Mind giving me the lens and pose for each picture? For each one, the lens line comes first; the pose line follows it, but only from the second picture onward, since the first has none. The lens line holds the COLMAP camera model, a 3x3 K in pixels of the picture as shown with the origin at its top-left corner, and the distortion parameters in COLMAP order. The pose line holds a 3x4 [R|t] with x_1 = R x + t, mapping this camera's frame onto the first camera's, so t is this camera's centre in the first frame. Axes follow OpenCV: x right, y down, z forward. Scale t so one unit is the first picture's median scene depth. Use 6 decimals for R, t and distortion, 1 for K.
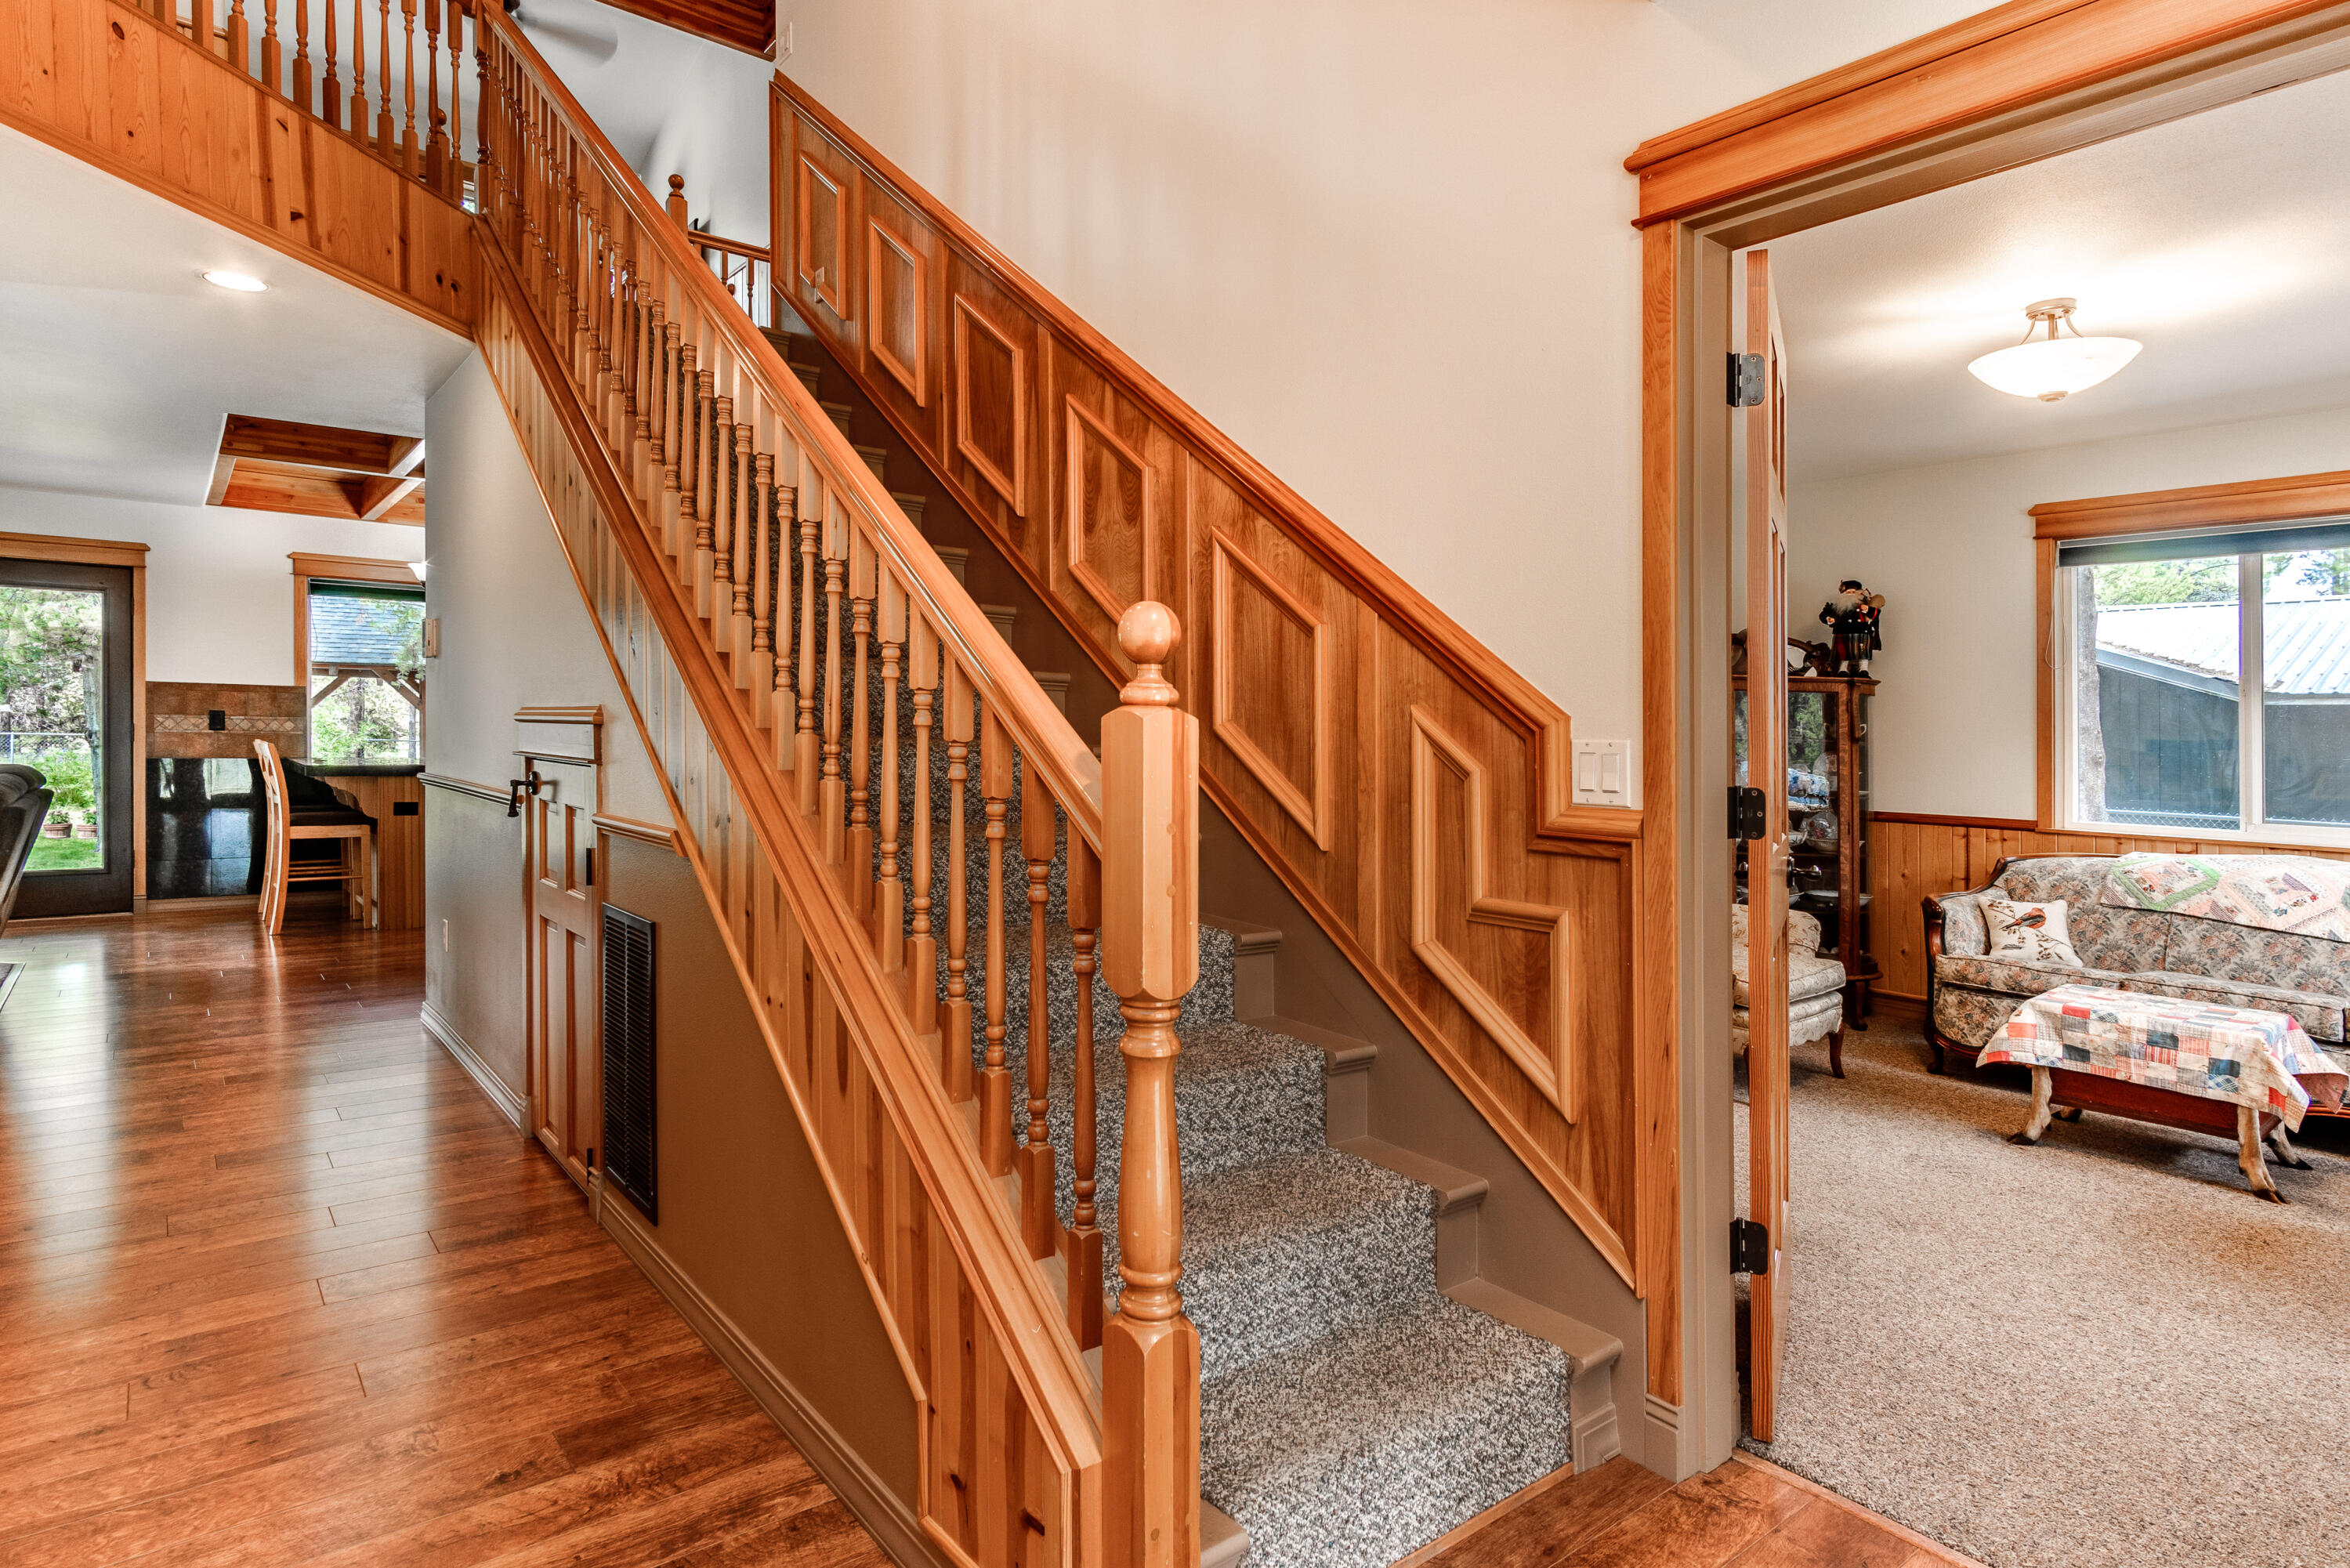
lens RADIAL K [[1273.4, 0, 1200.1], [0, 1273.4, 718.0], [0, 0, 1]] dist [0.005698, 0.000976]
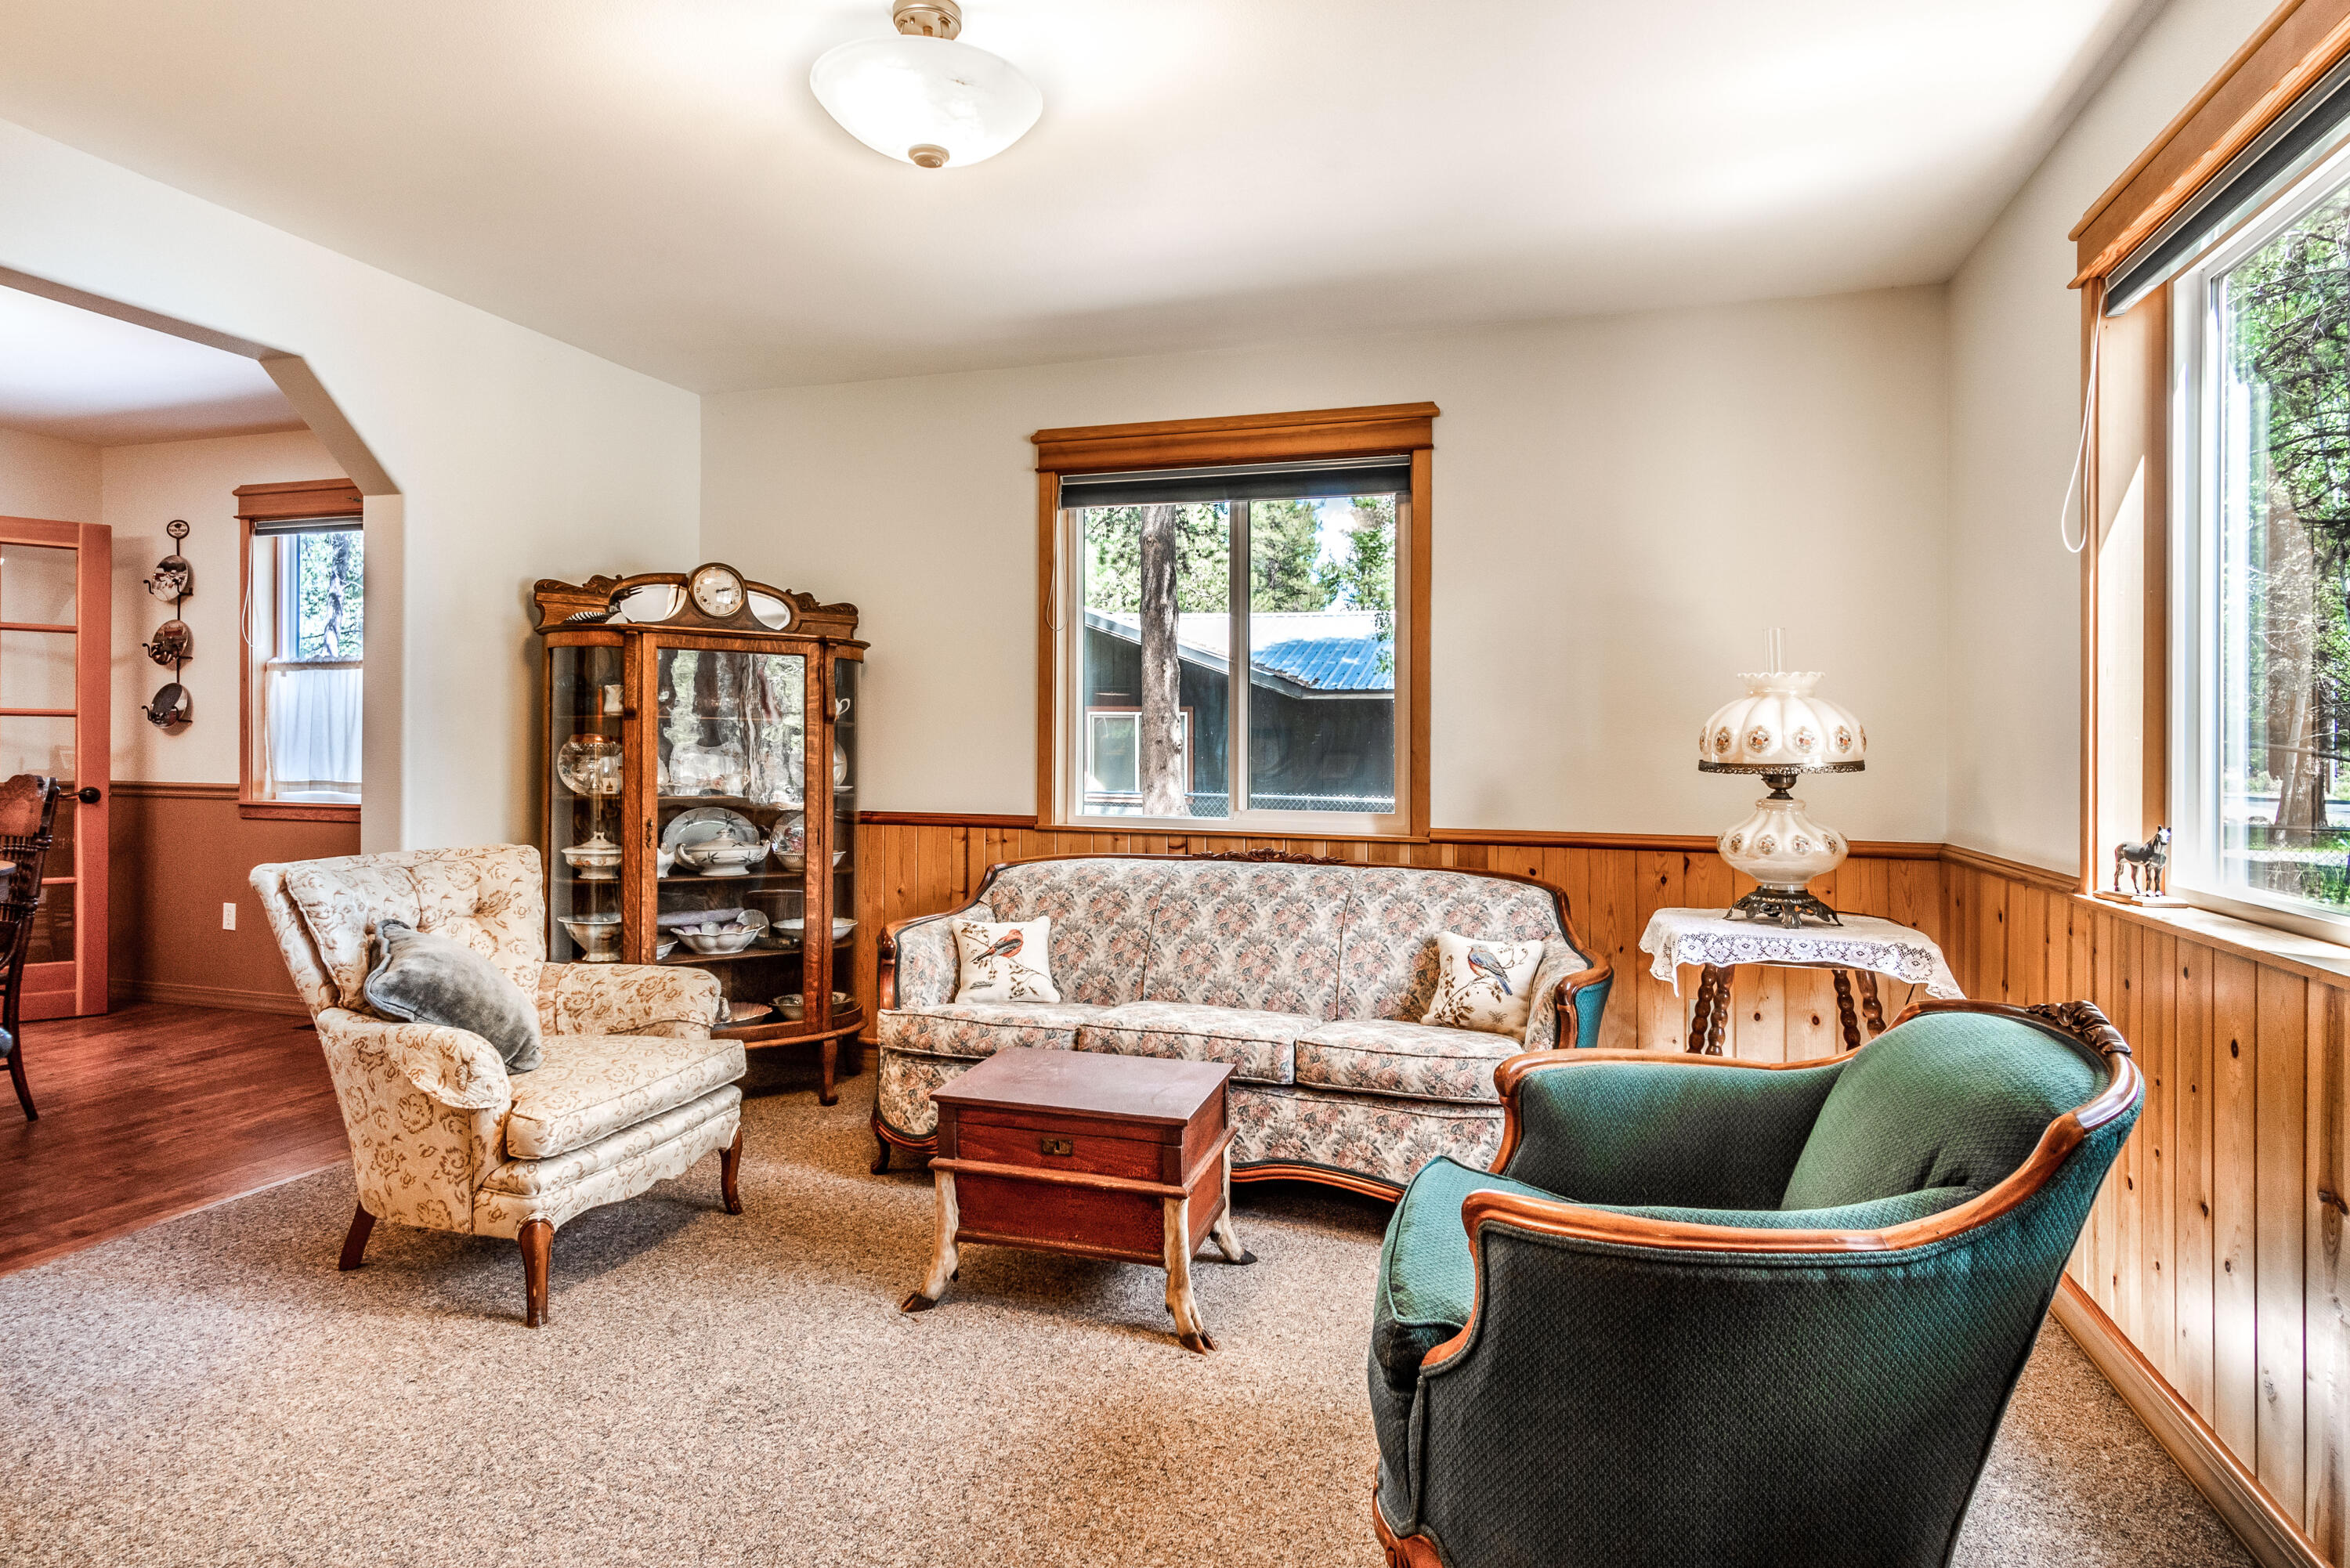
lens RADIAL K [[1273.3, 0, 1171.8], [0, 1273.3, 743.0], [0, 0, 1]] dist [0.005698, 0.000976]
pose [[0.840201, -0.012581, 0.542129, 0.314115], [0.001550, 0.999782, 0.020798, 0.018742], [-0.542272, -0.016634, 0.840038, 0.295656]]
